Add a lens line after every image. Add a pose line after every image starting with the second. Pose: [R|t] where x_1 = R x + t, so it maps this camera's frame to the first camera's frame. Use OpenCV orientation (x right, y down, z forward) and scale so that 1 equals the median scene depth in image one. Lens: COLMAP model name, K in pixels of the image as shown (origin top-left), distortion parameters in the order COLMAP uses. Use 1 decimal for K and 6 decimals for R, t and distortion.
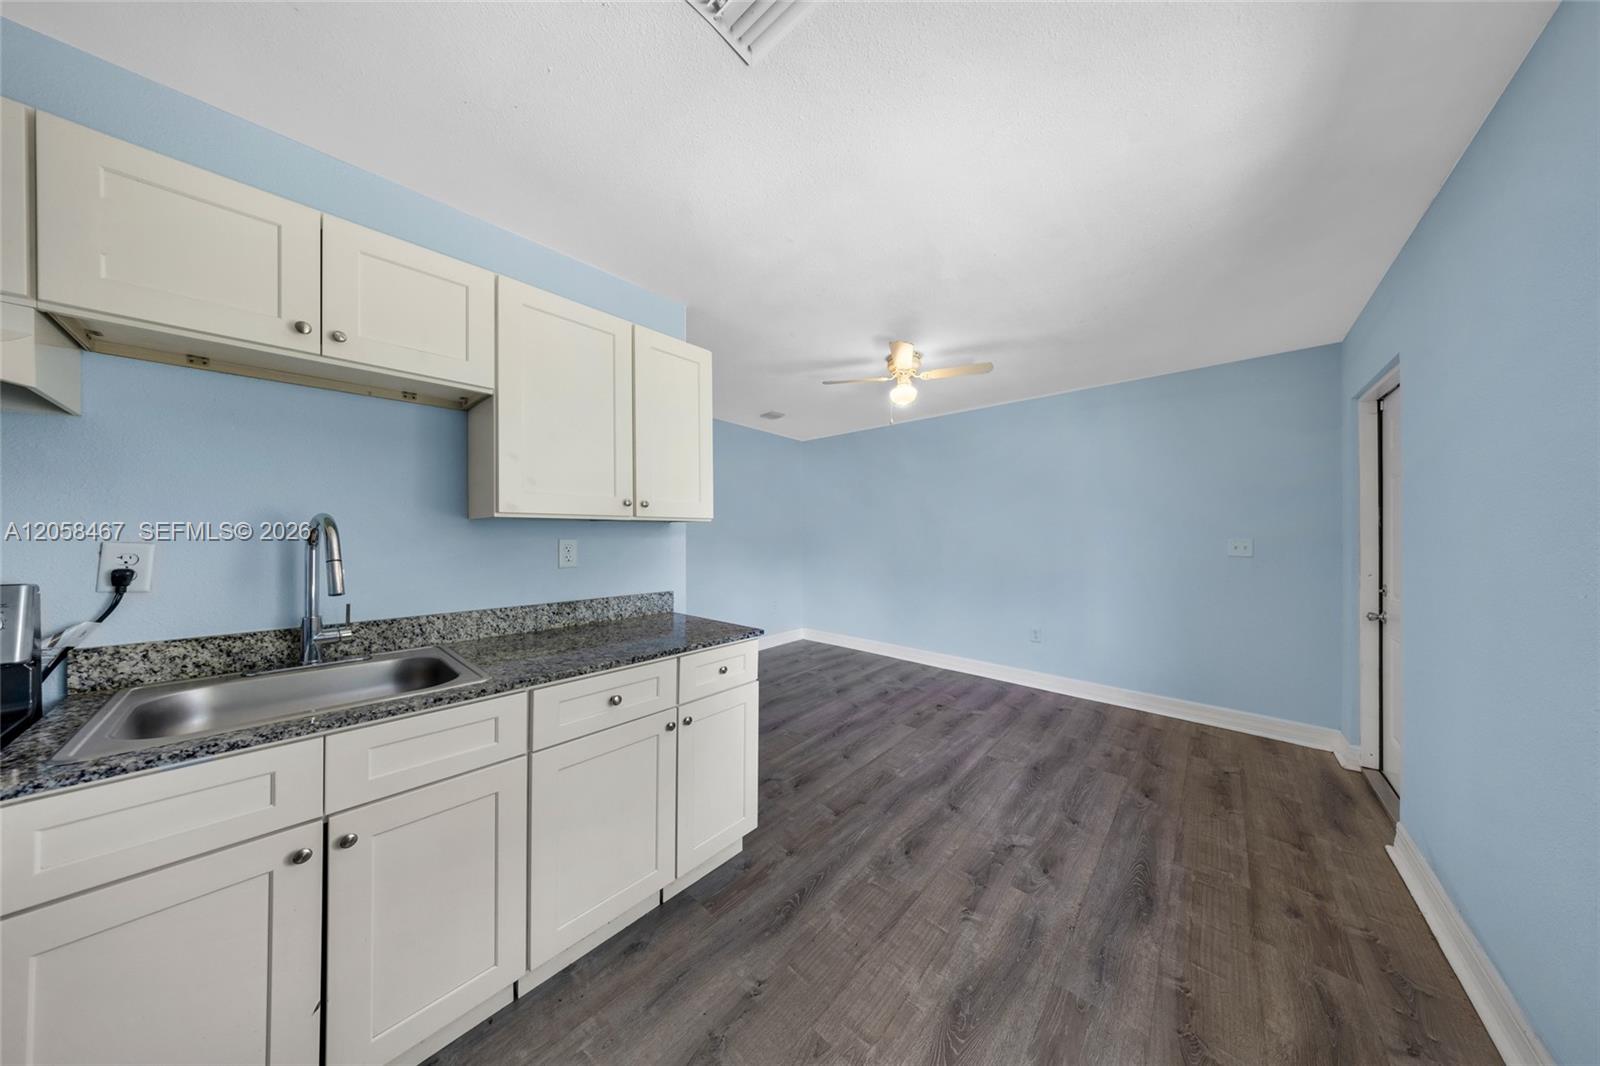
lens RADIAL K [[464.2, 0, 800.3], [0, 464.2, 531.1], [0, 0, 1]] dist [0.008909, -0.004009]
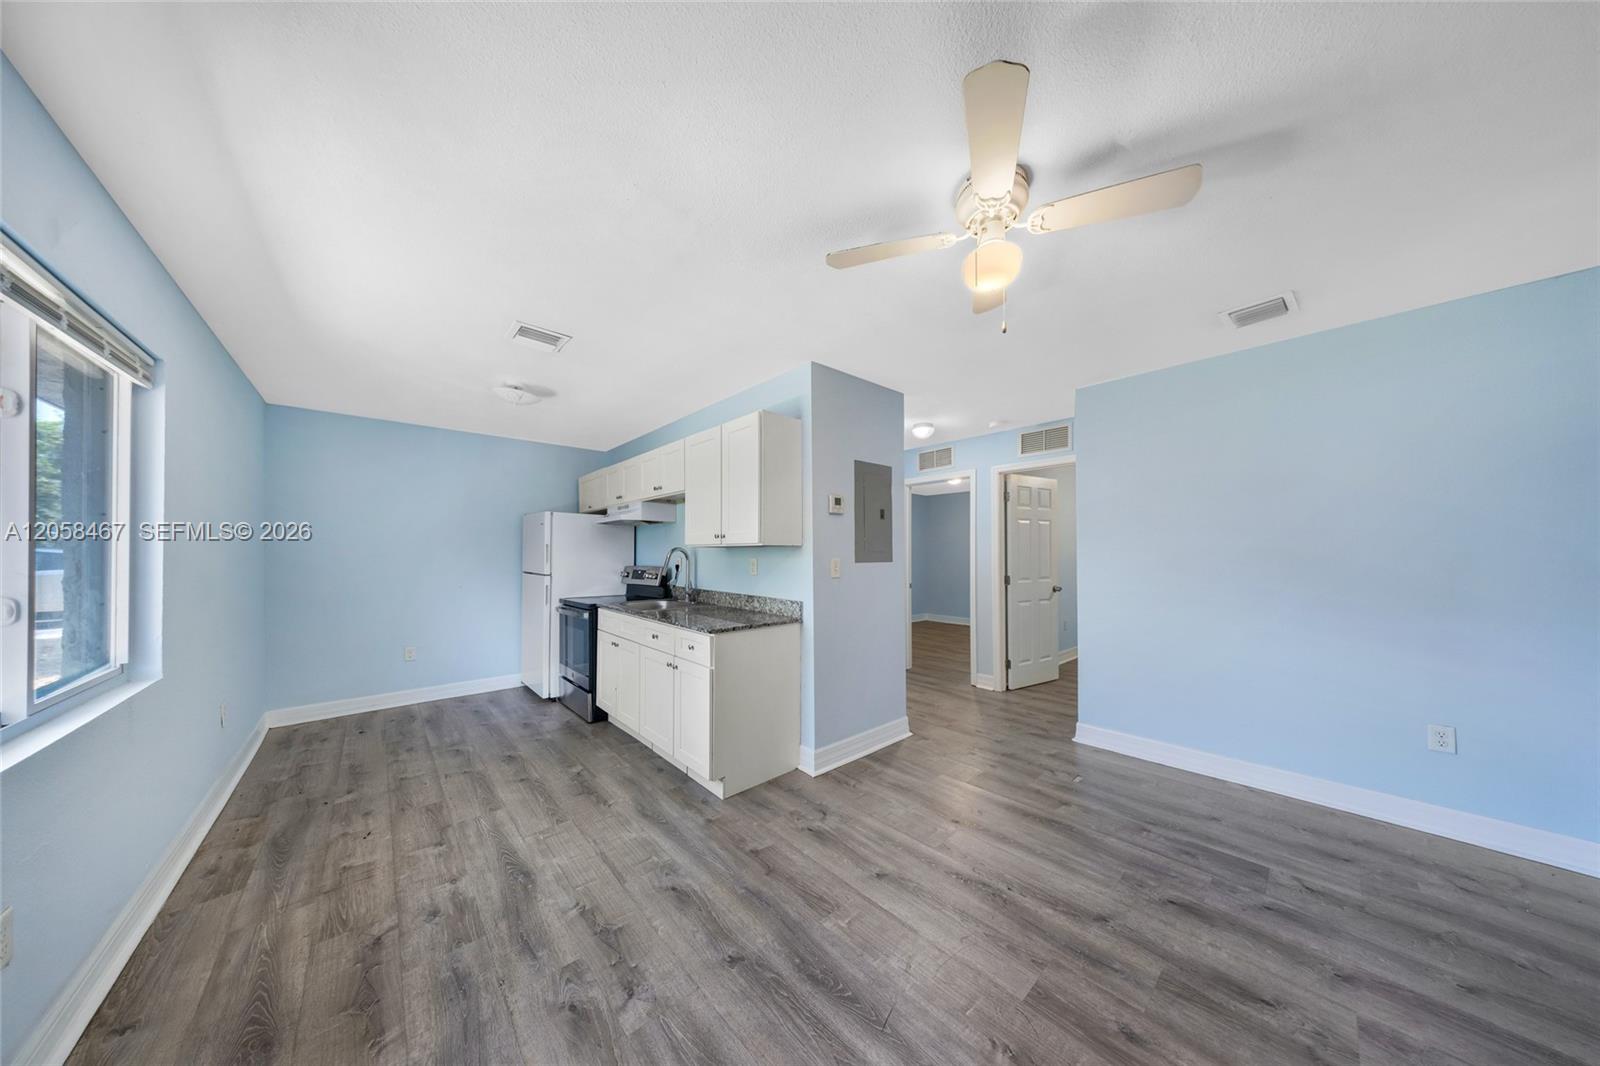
lens RADIAL K [[477.4, 0, 797.1], [0, 477.4, 529.0], [0, 0, 1]] dist [0.000221, -0.000006]
pose [[-0.114133, -0.055244, -0.991928, 1.011470], [0.003765, 0.998422, -0.056039, 0.007595], [0.993458, -0.010130, -0.113745, 1.142948]]
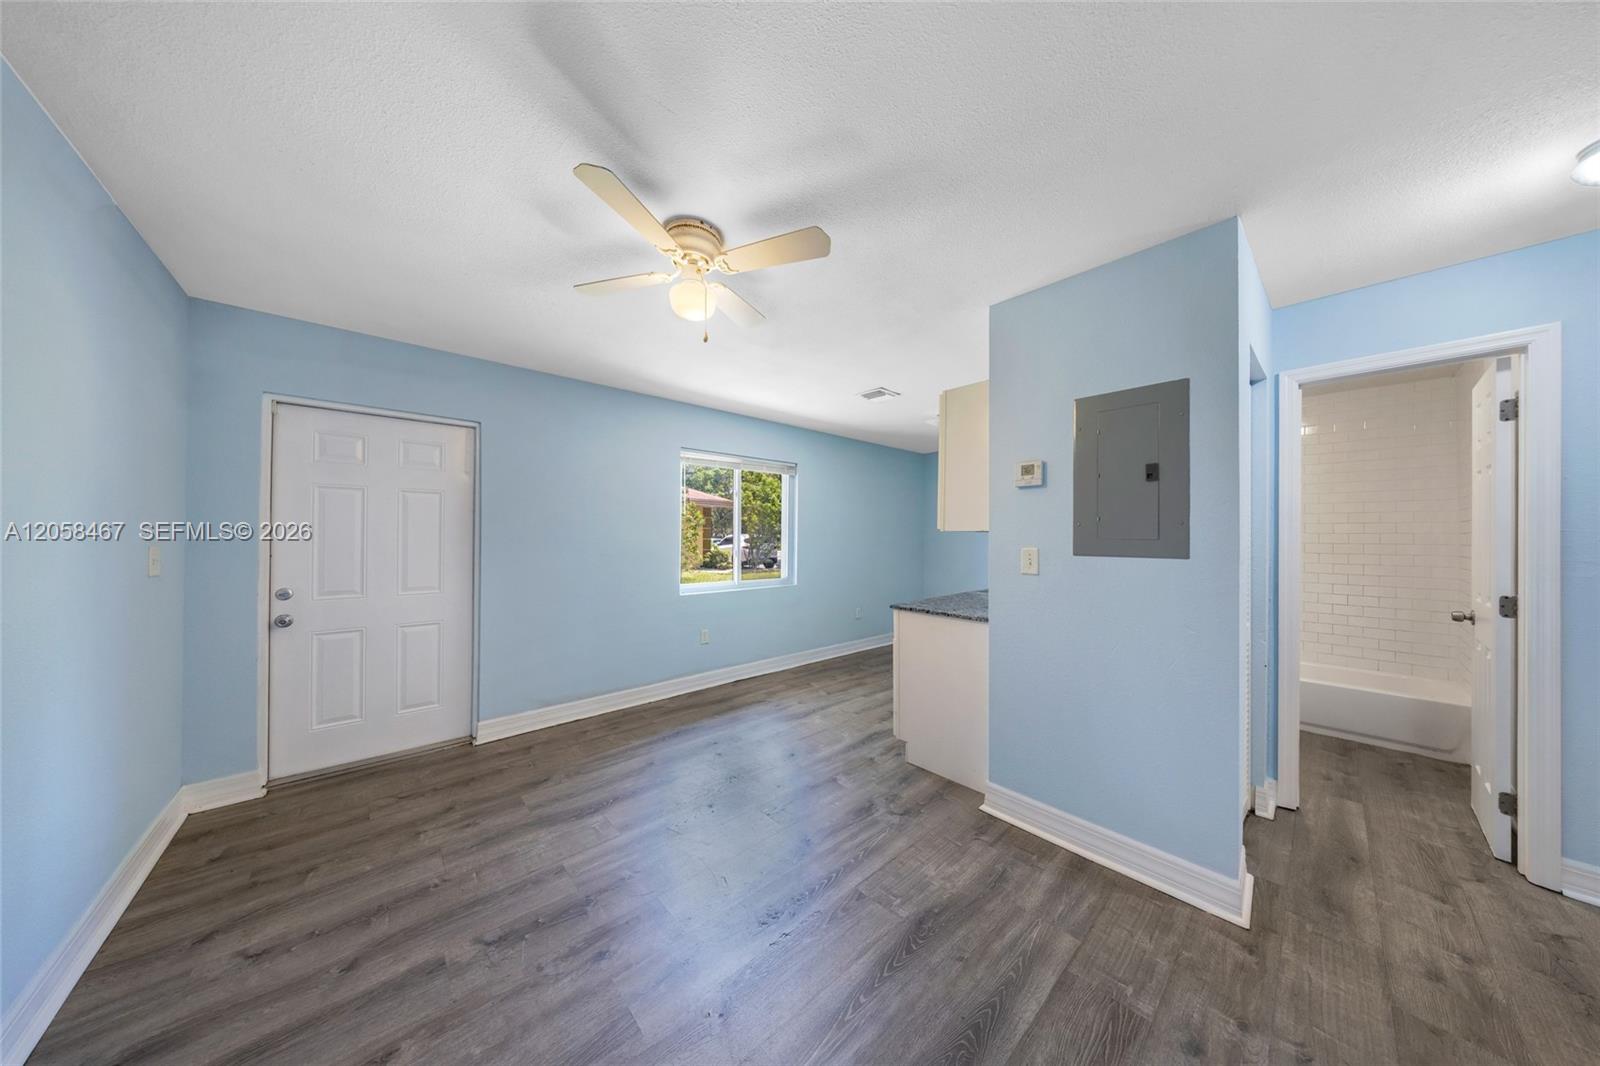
lens RADIAL K [[480.1, 0, 804.7], [0, 480.1, 527.0], [0, 0, 1]] dist [-0.000008, -0.000068]
pose [[-0.994428, -0.005662, 0.105264, 0.028176], [-0.007805, 0.999770, -0.019962, -0.005491], [-0.105127, -0.020672, -0.994244, 2.110692]]
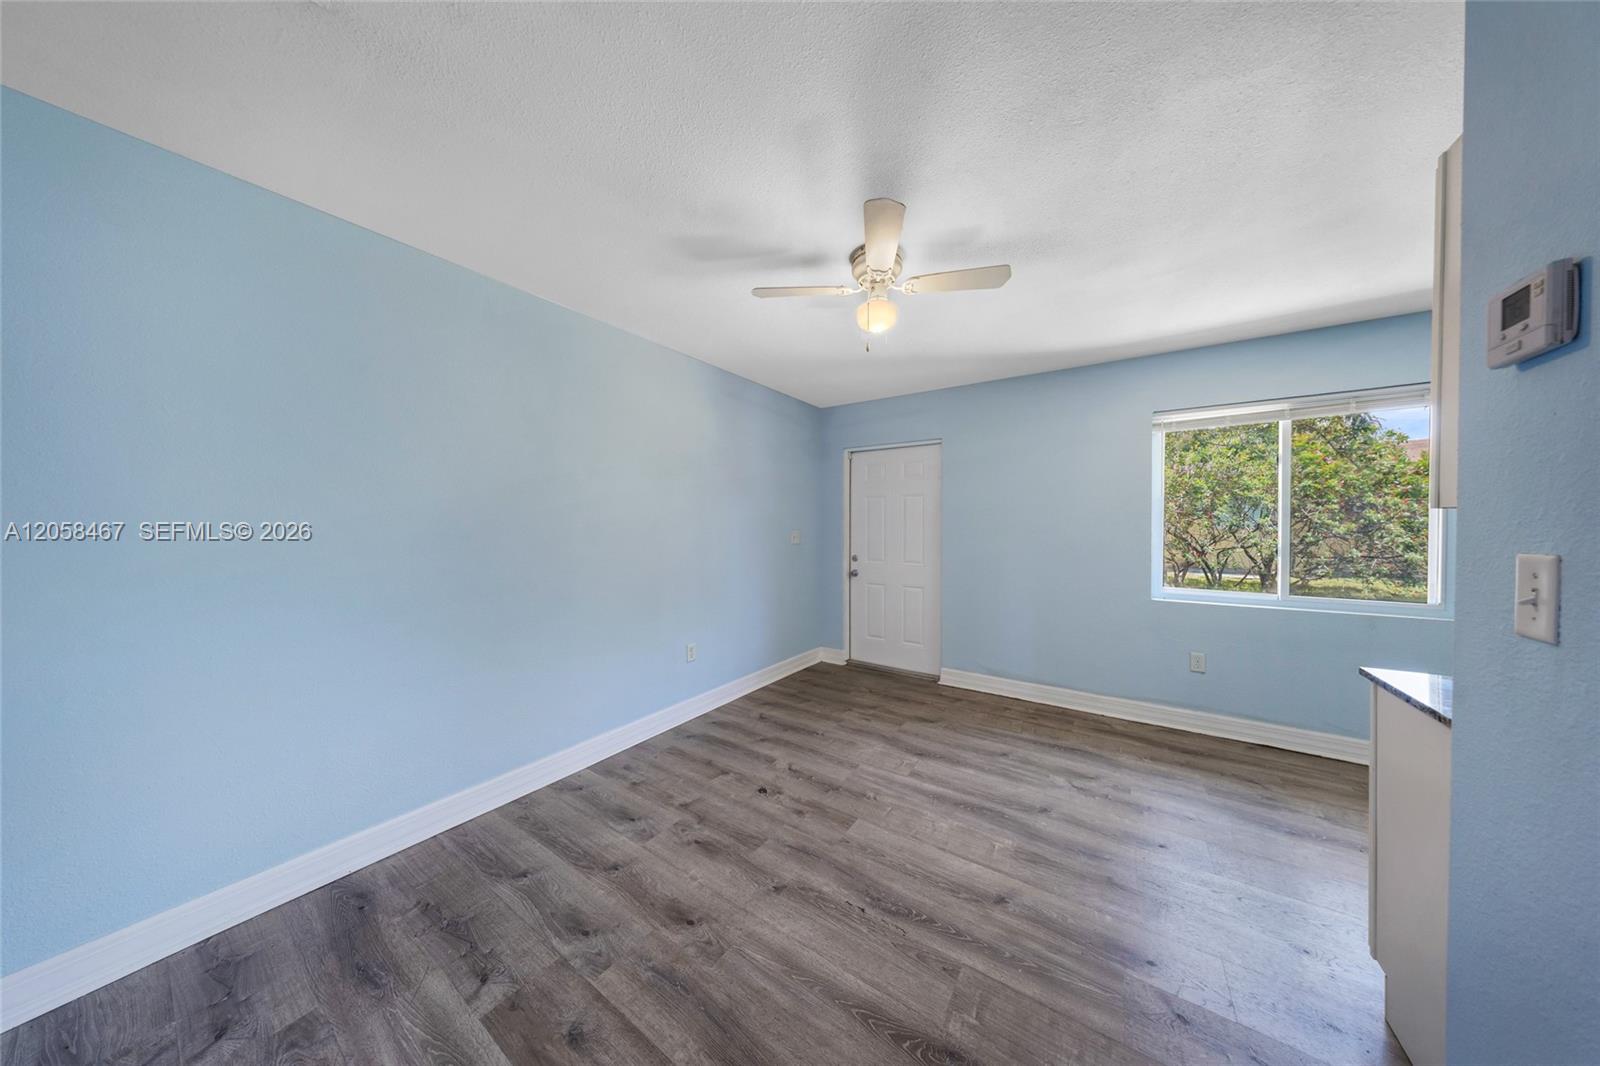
lens RADIAL K [[469.1, 0, 803.3], [0, 469.1, 534.4], [0, 0, 1]] dist [-0.000145, -0.000123]
pose [[-0.136781, -0.023960, 0.990311, -0.543661], [-0.006264, 0.999708, 0.023322, -0.001427], [-0.990581, -0.003013, -0.136892, 1.589463]]
